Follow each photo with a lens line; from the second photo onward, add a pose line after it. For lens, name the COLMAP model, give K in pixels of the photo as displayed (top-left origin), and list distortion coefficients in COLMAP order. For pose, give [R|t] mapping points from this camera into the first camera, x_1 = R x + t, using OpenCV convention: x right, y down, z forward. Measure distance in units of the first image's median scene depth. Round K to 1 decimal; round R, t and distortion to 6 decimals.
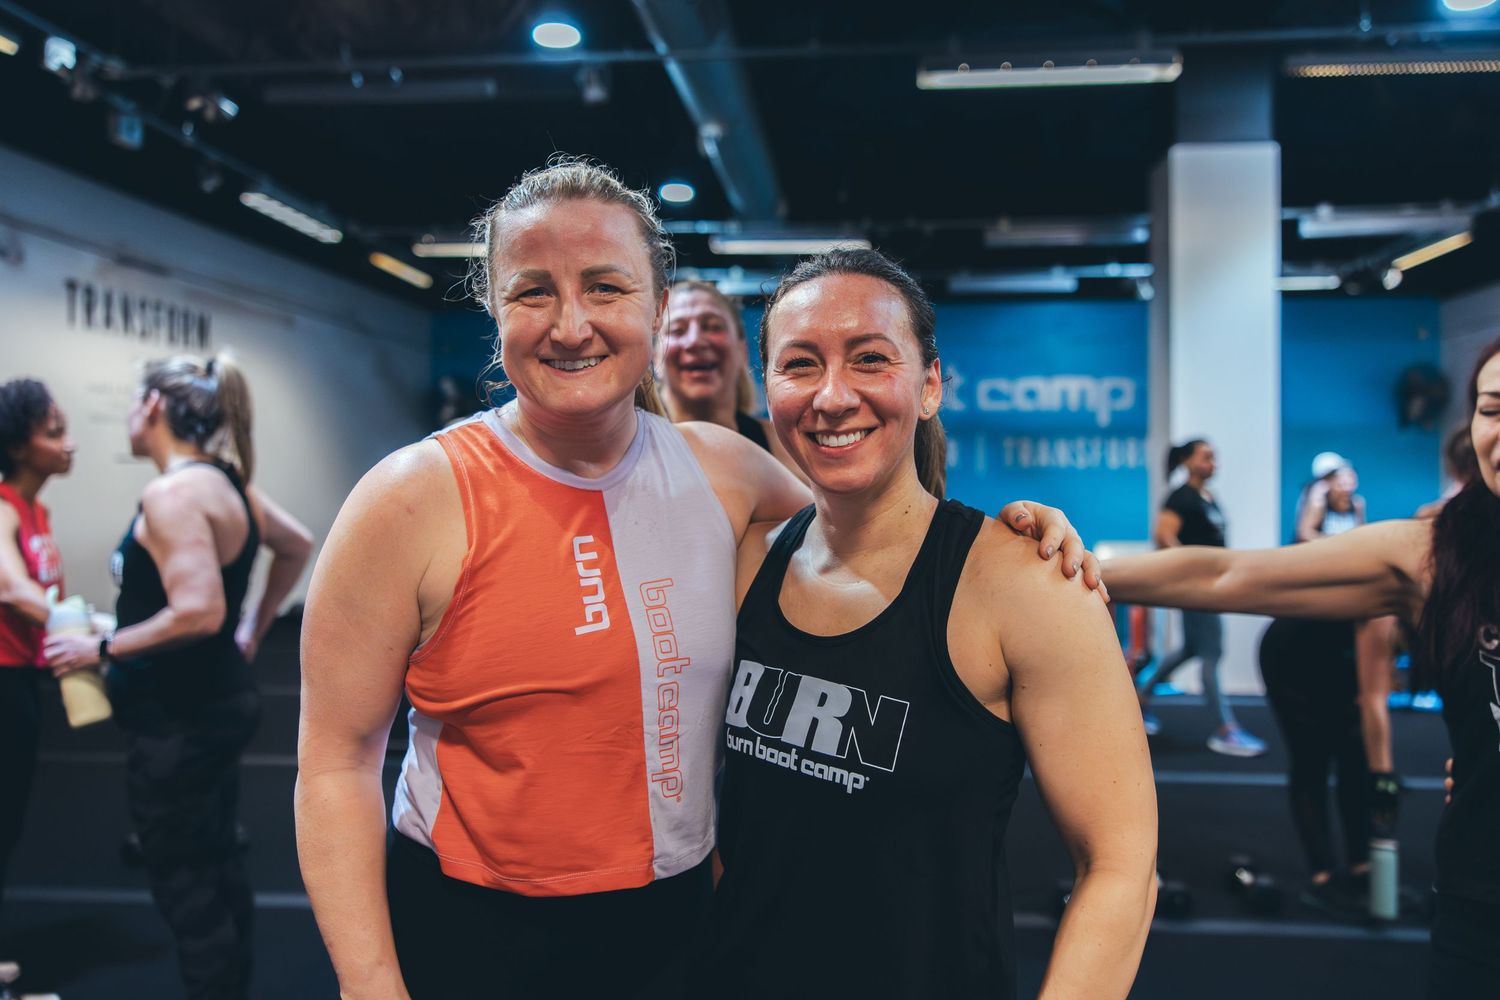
lens RADIAL K [[1191.1, 0, 752.1], [0, 1191.1, 487.0], [0, 0, 1]] dist [0.043525, -0.005293]
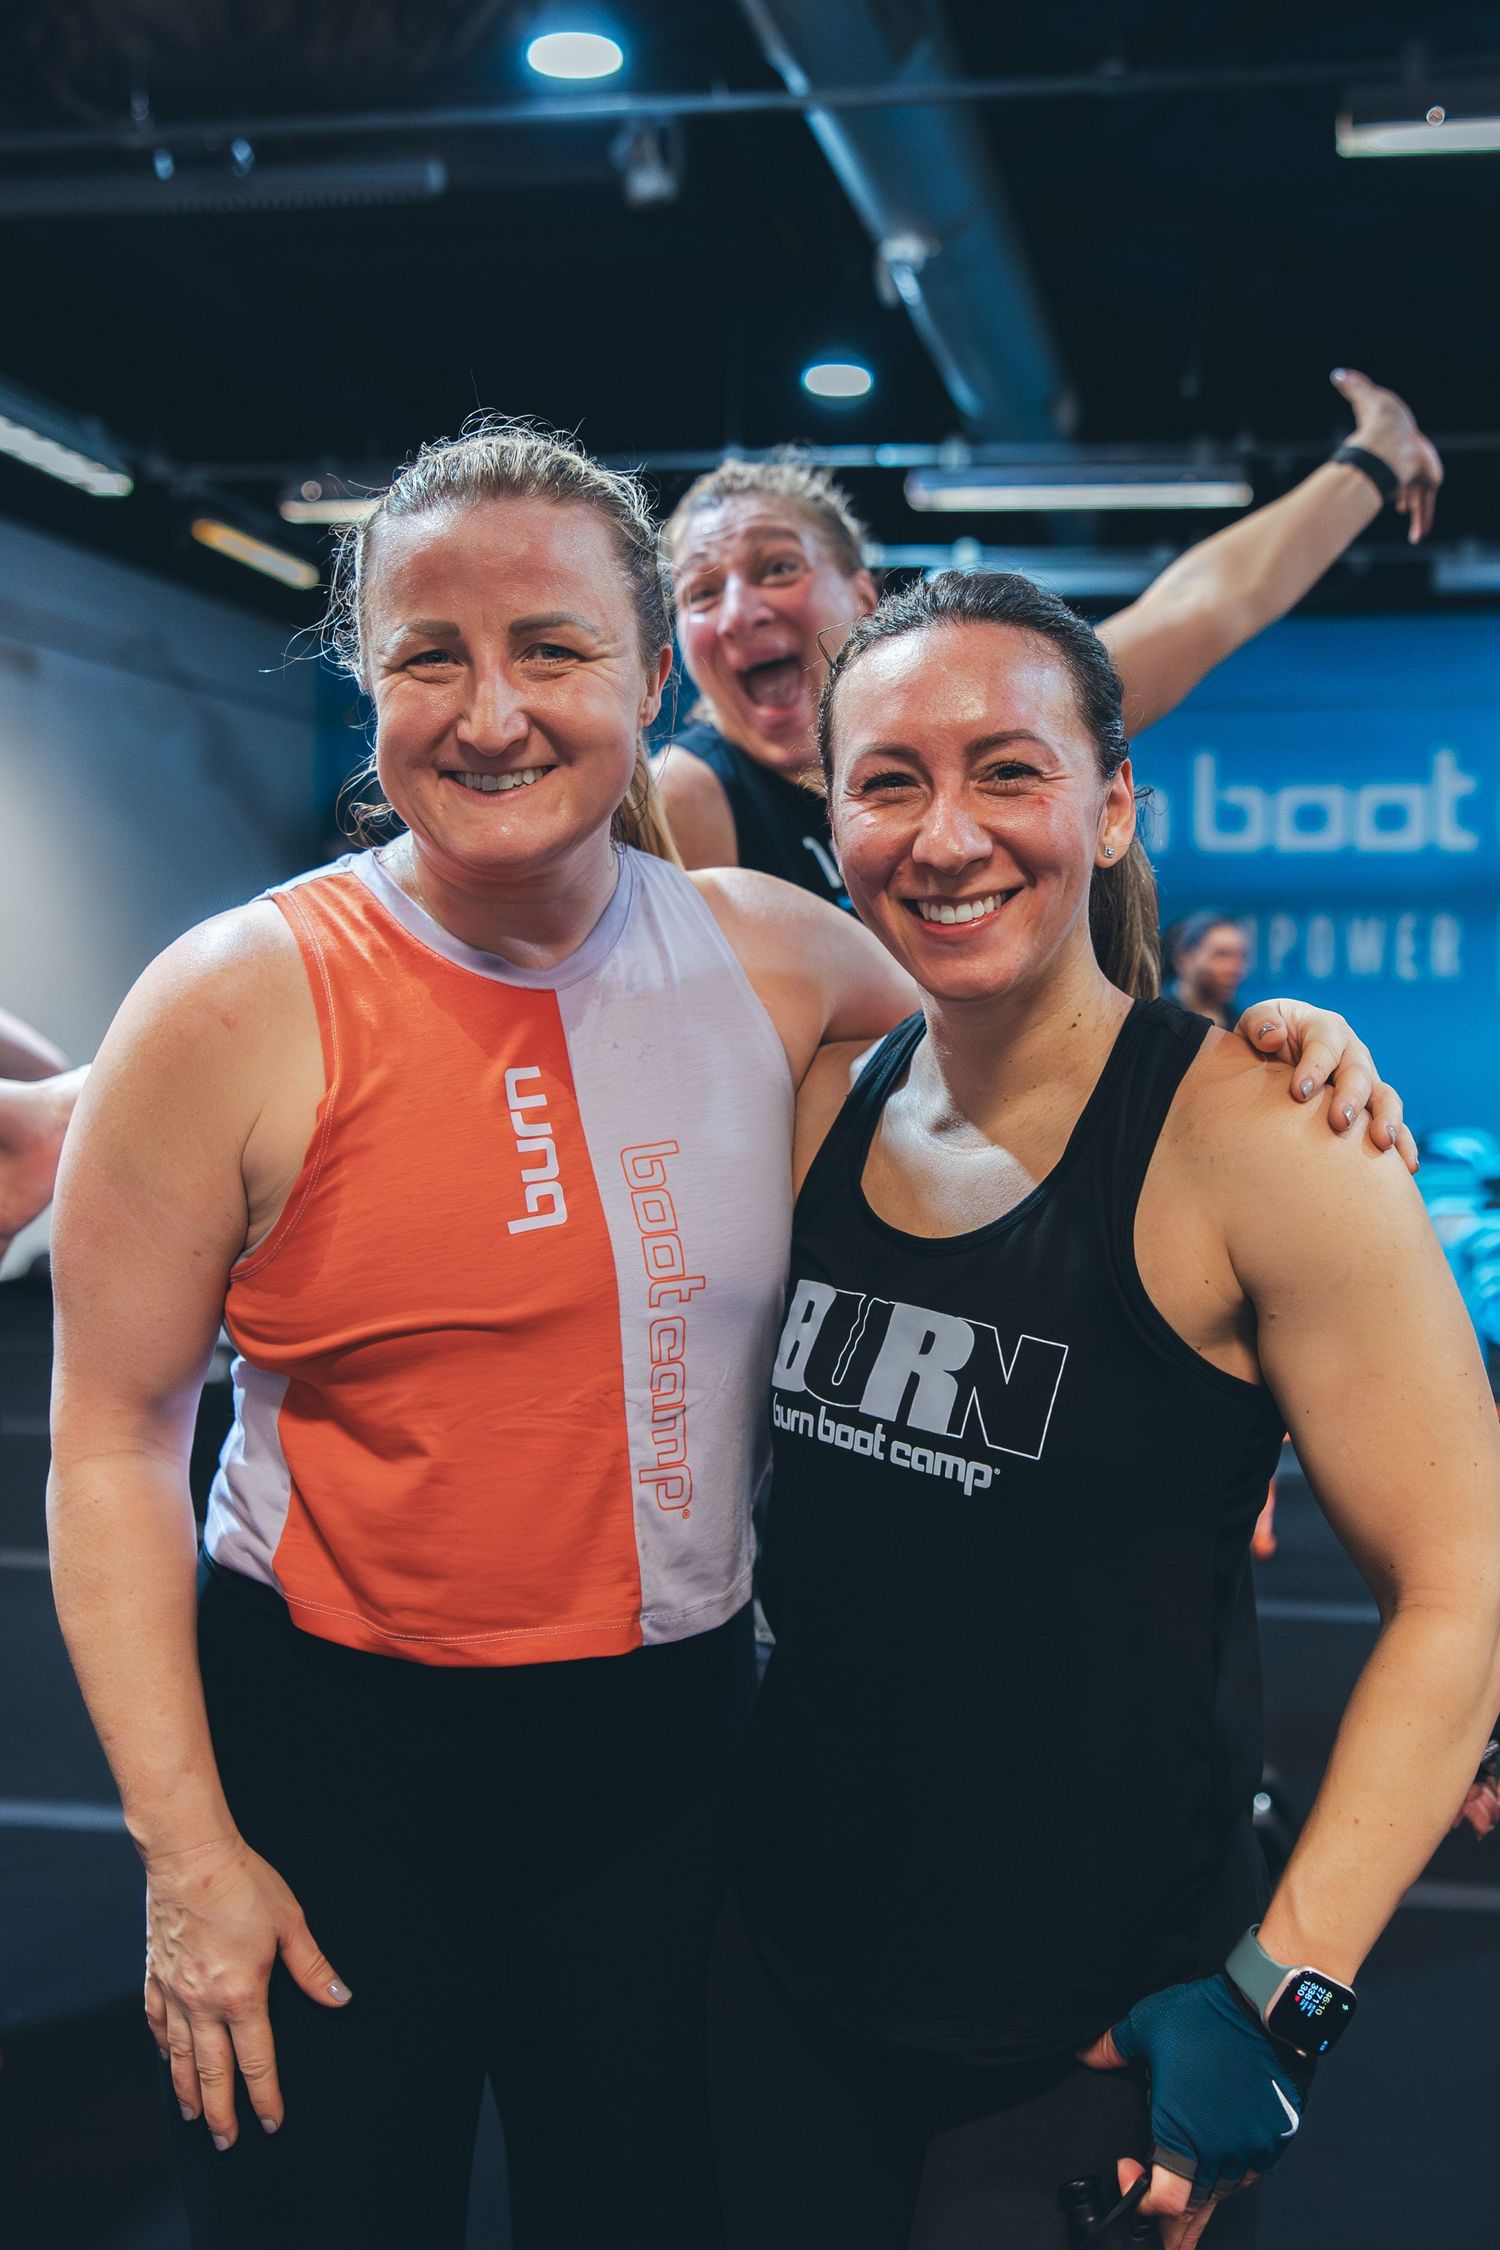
lens RADIAL K [[1786.6, 0, 760.0], [0, 1786.6, 1077.4], [0, 0, 1]] dist [0.043525, -0.005293]
pose [[0.999621, 0.007159, 0.026565, -0.049539], [-0.008425, 0.998819, 0.047846, 0.002335], [-0.026191, -0.048051, 0.998501, 0.111927]]
